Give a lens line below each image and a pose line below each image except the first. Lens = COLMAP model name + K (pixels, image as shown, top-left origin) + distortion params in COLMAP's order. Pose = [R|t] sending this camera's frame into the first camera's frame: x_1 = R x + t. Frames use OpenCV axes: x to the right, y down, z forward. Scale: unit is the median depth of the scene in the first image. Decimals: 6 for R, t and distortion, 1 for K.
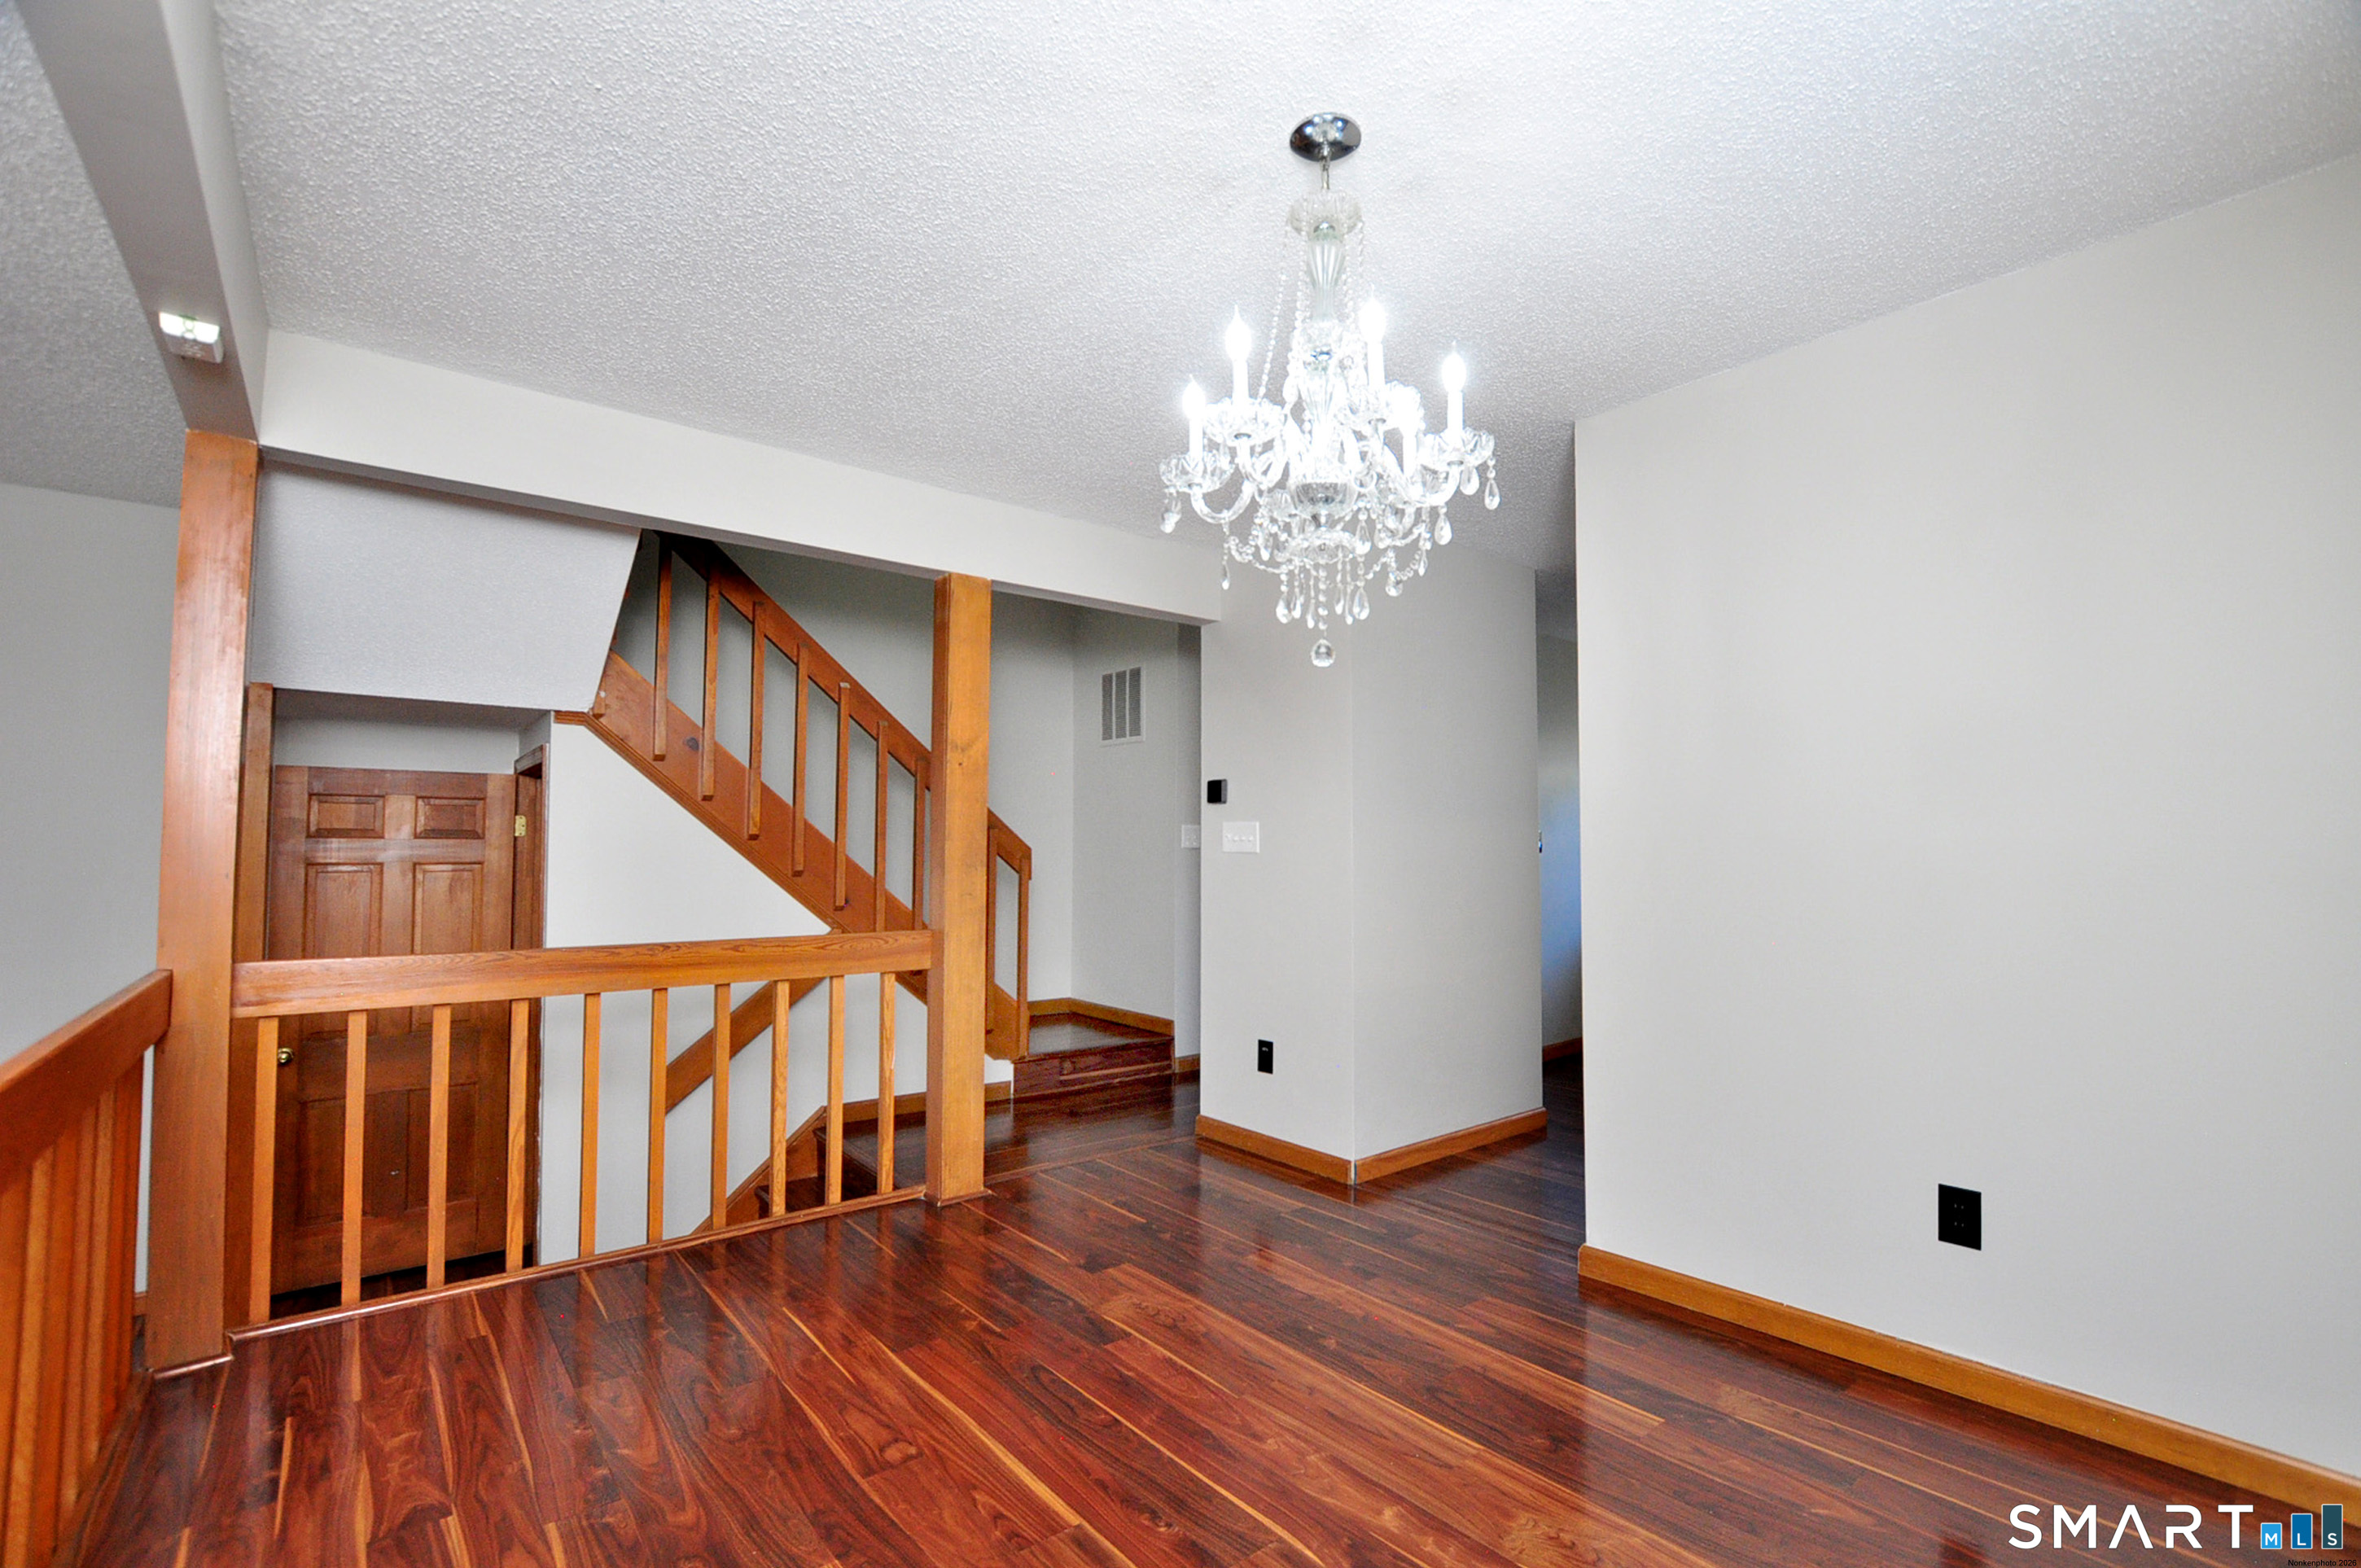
lens RADIAL K [[1036.4, 0, 1171.9], [0, 1036.4, 792.3], [0, 0, 1]] dist [-0.029117, -0.000672]
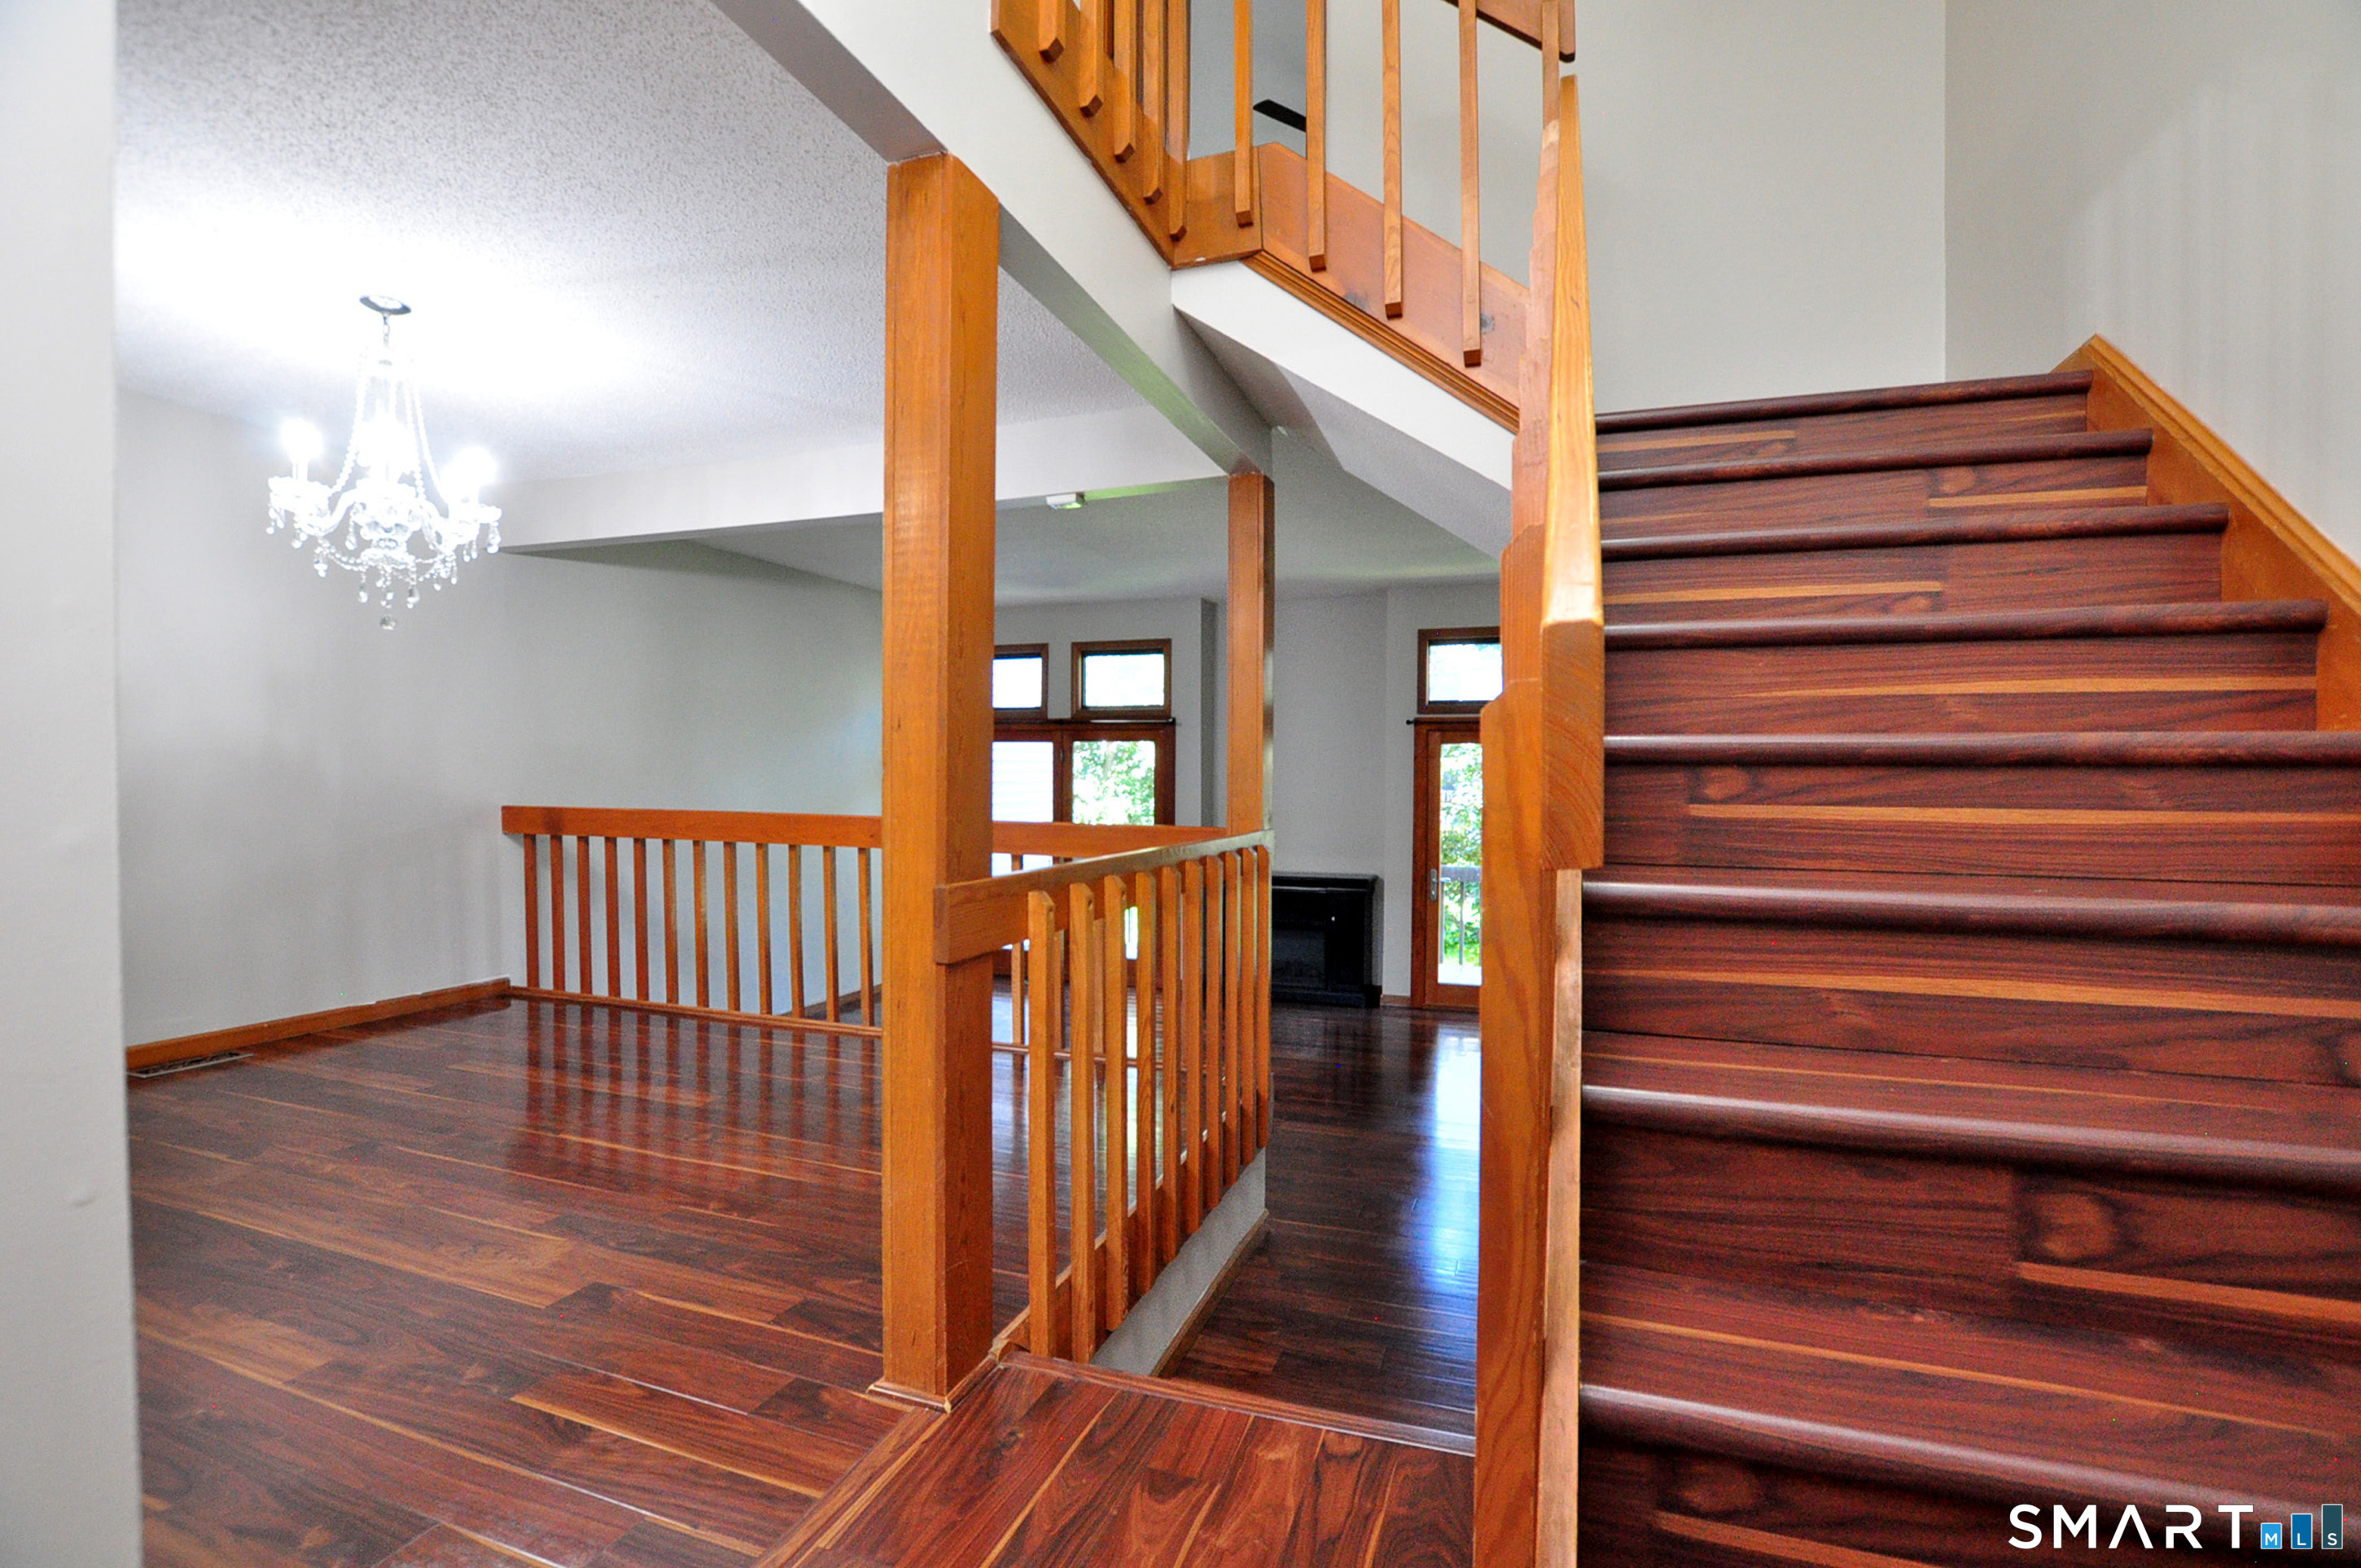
lens RADIAL K [[1046.3, 0, 1176.4], [0, 1046.3, 793.8], [0, 0, 1]] dist [-0.028845, 0.000577]
pose [[-0.851676, -0.001621, -0.524065, -0.056949], [0.019925, 0.999172, -0.035472, 0.181173], [0.523689, -0.040653, -0.850939, 2.537890]]
